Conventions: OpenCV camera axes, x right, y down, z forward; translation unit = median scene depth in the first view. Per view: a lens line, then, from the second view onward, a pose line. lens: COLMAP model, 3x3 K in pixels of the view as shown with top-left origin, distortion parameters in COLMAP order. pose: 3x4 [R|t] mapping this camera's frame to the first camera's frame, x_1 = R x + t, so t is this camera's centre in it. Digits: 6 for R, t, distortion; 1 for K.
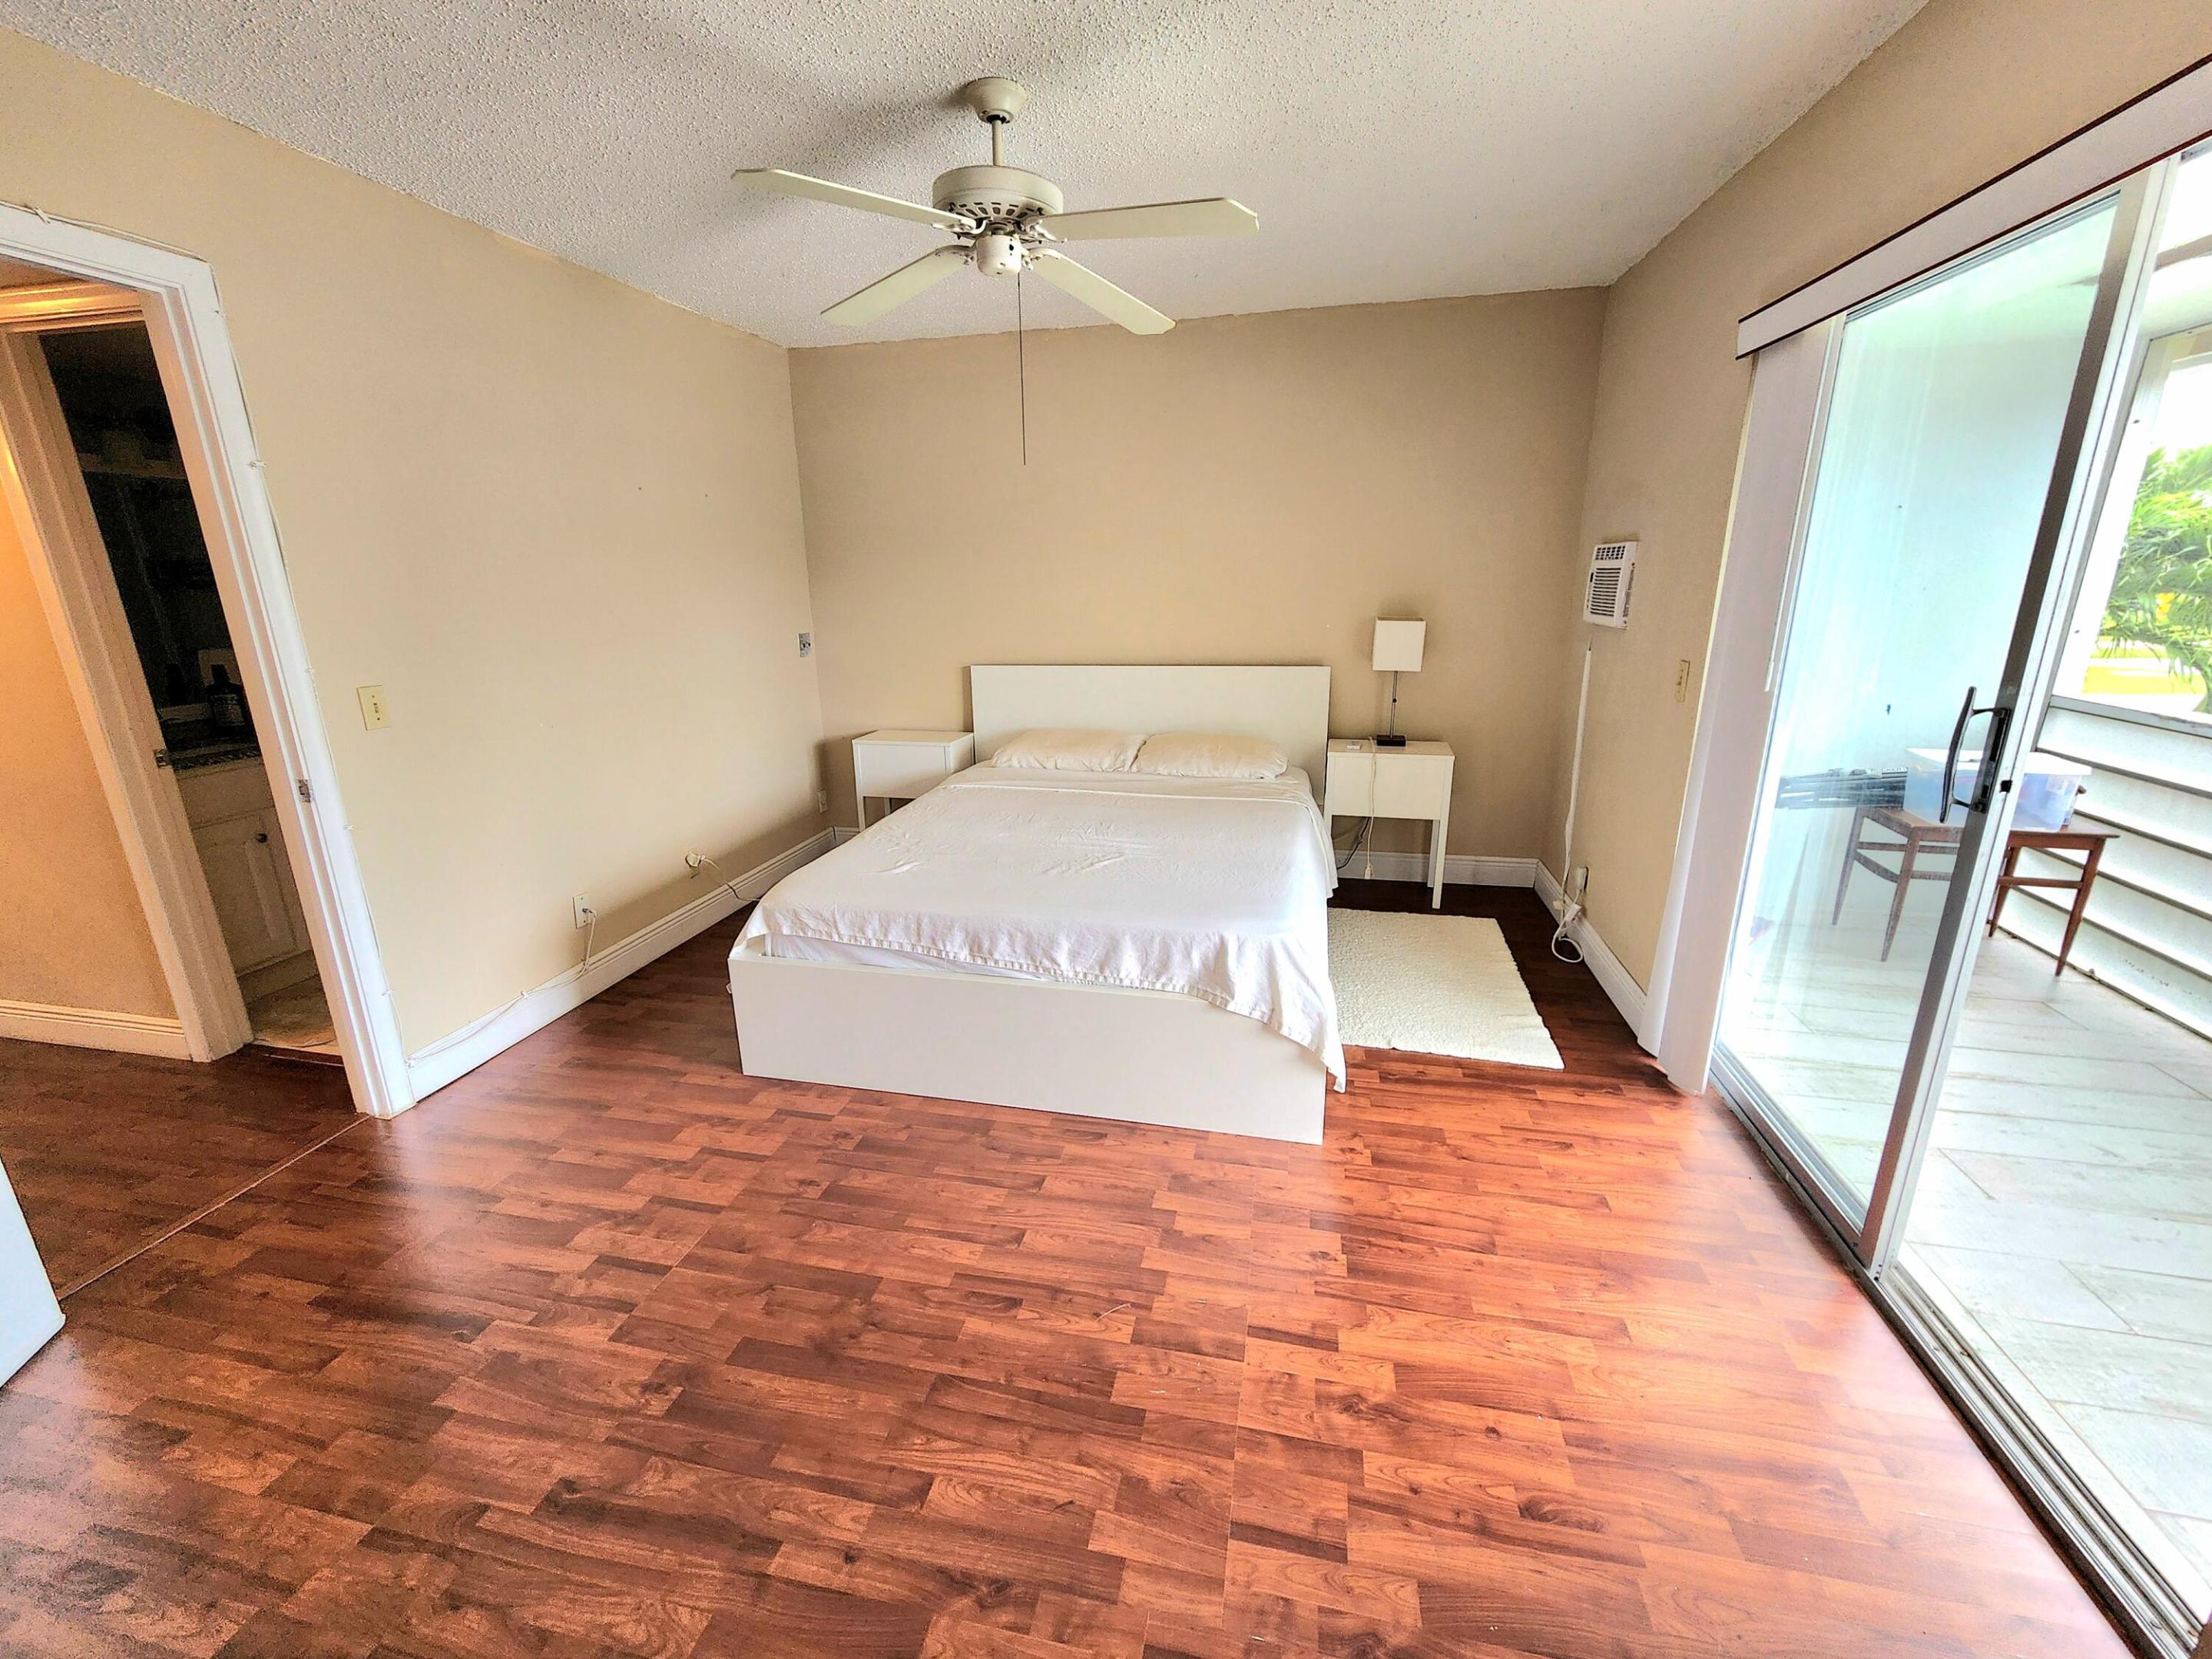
lens RADIAL K [[914.2, 0, 1090.9], [0, 914.2, 829.7], [0, 0, 1]] dist [0.005513, -0.002161]
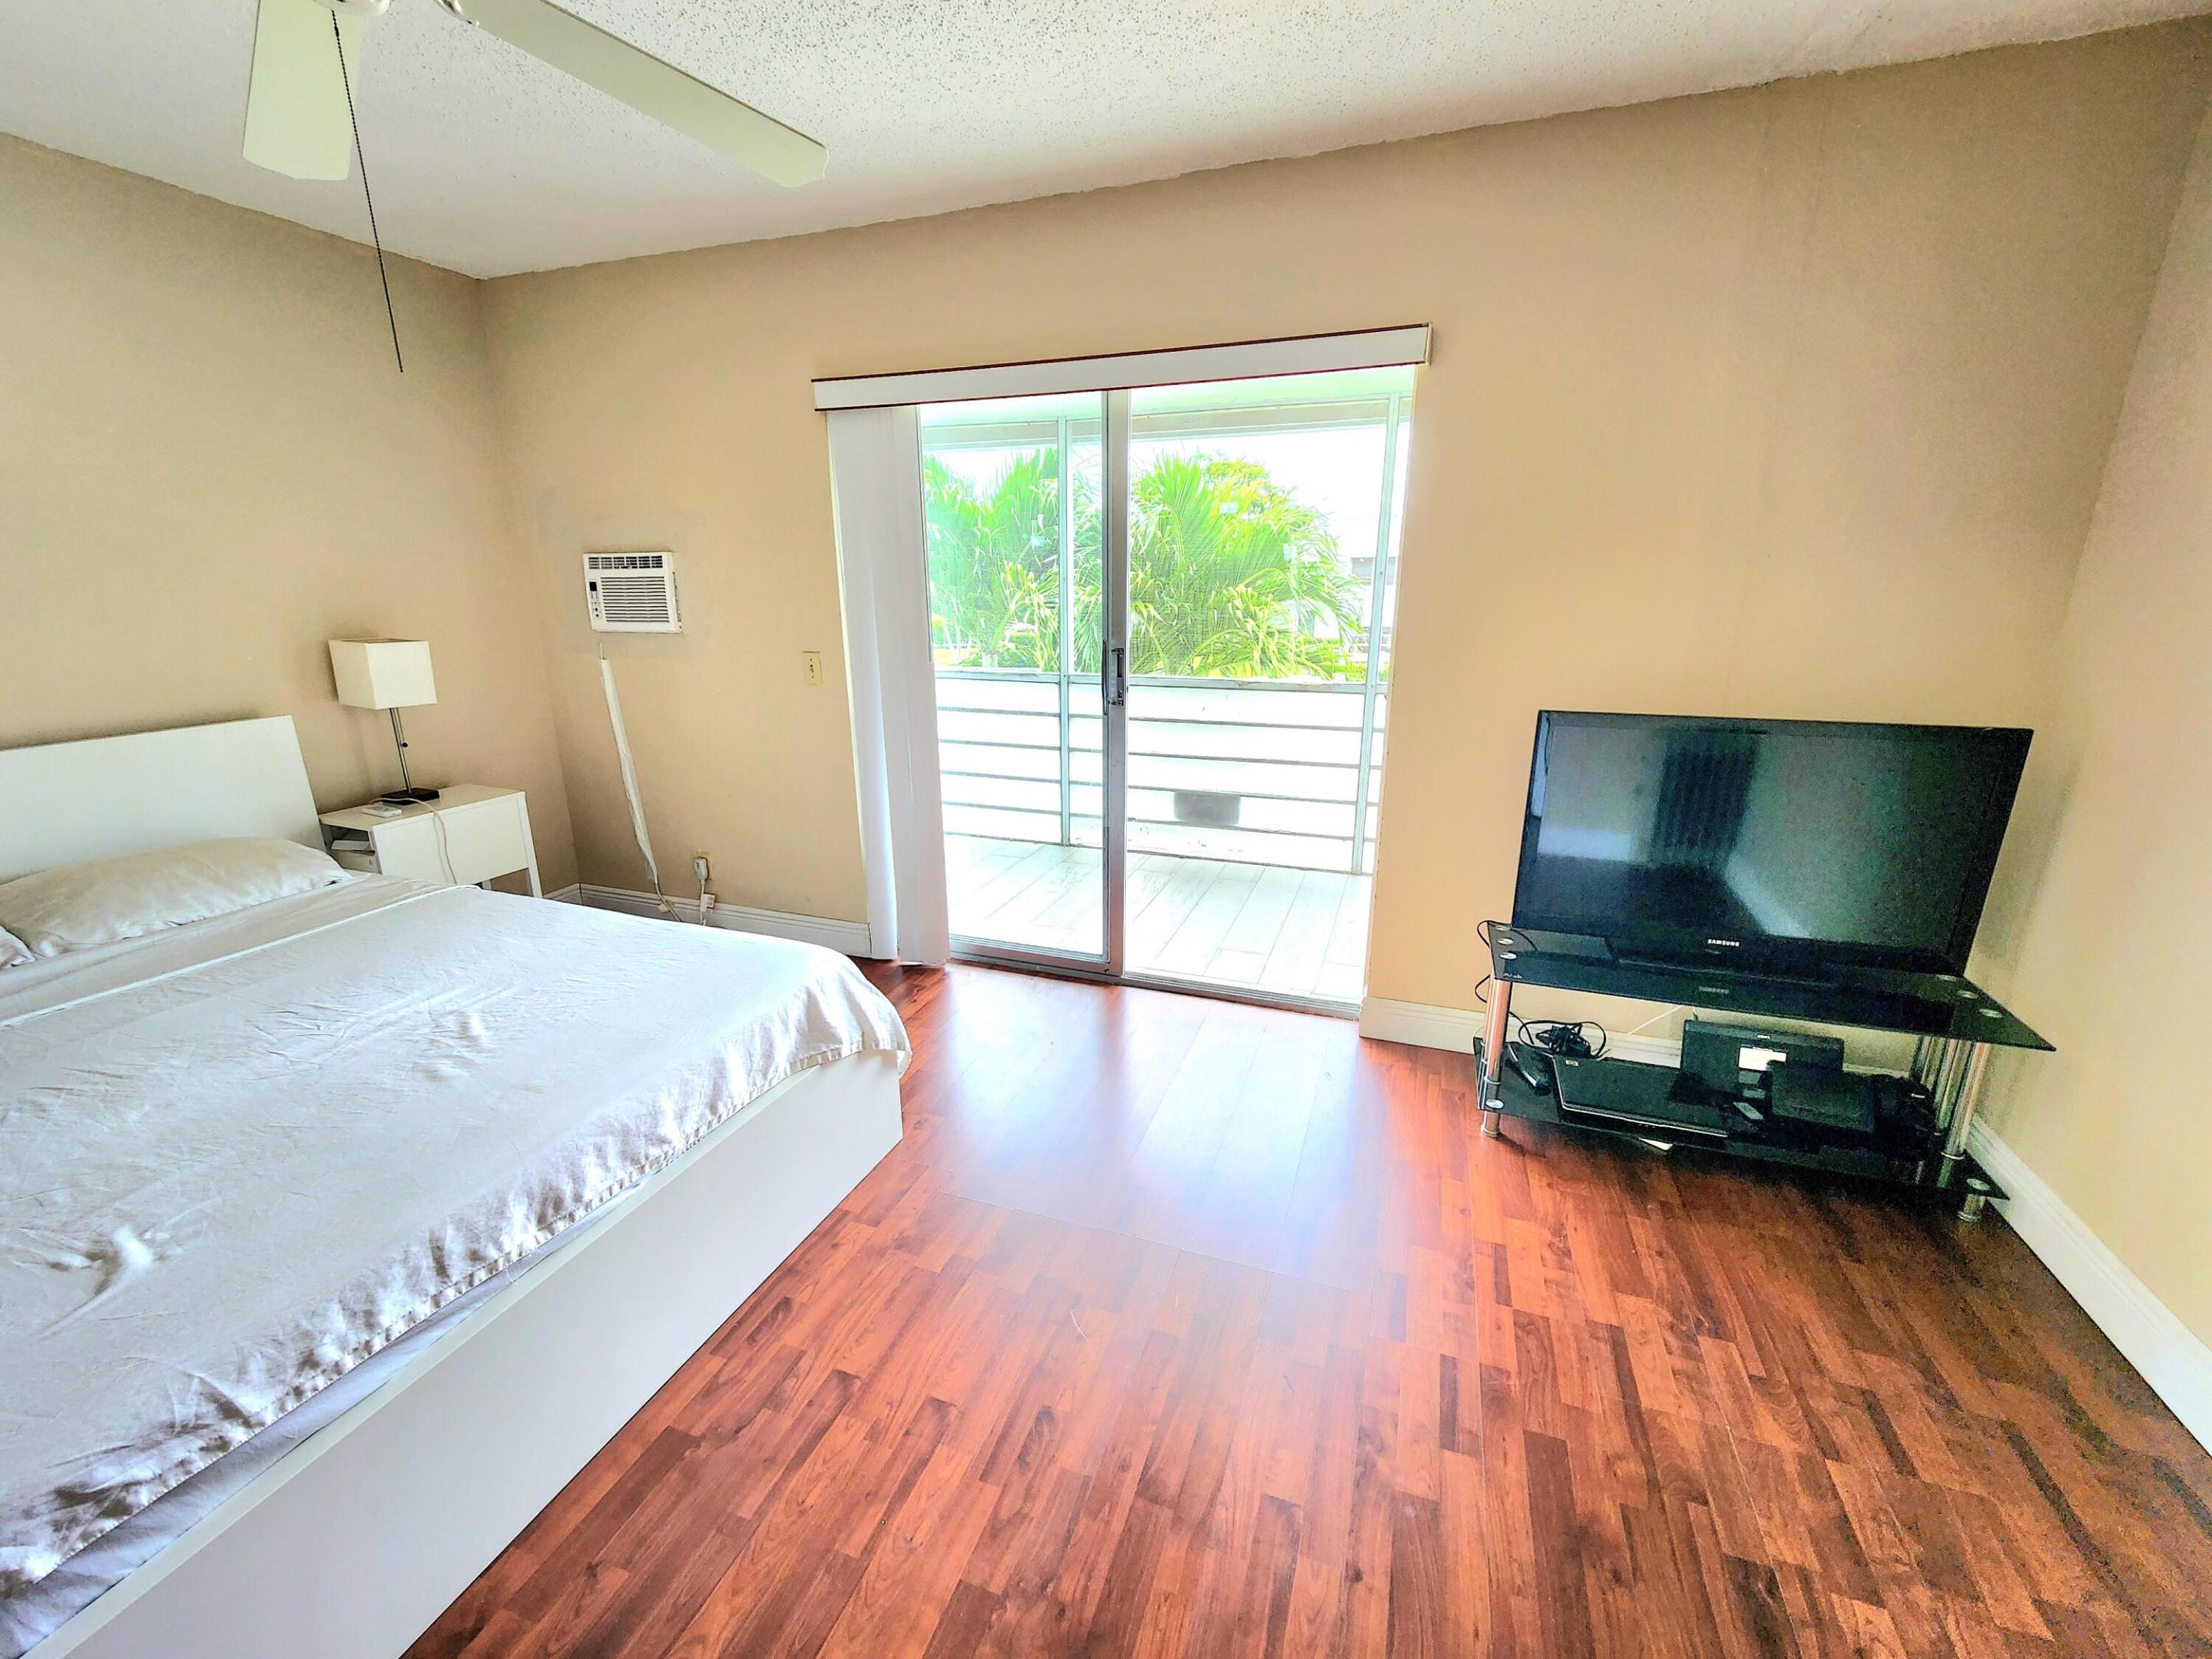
lens RADIAL K [[914.2, 0, 1091.3], [0, 914.2, 831.9], [0, 0, 1]] dist [0.005513, -0.002161]
pose [[0.127354, -0.254481, 0.958655, -0.586235], [0.274857, 0.937728, 0.212413, -0.126032], [-0.953013, 0.236442, 0.189369, 0.514754]]
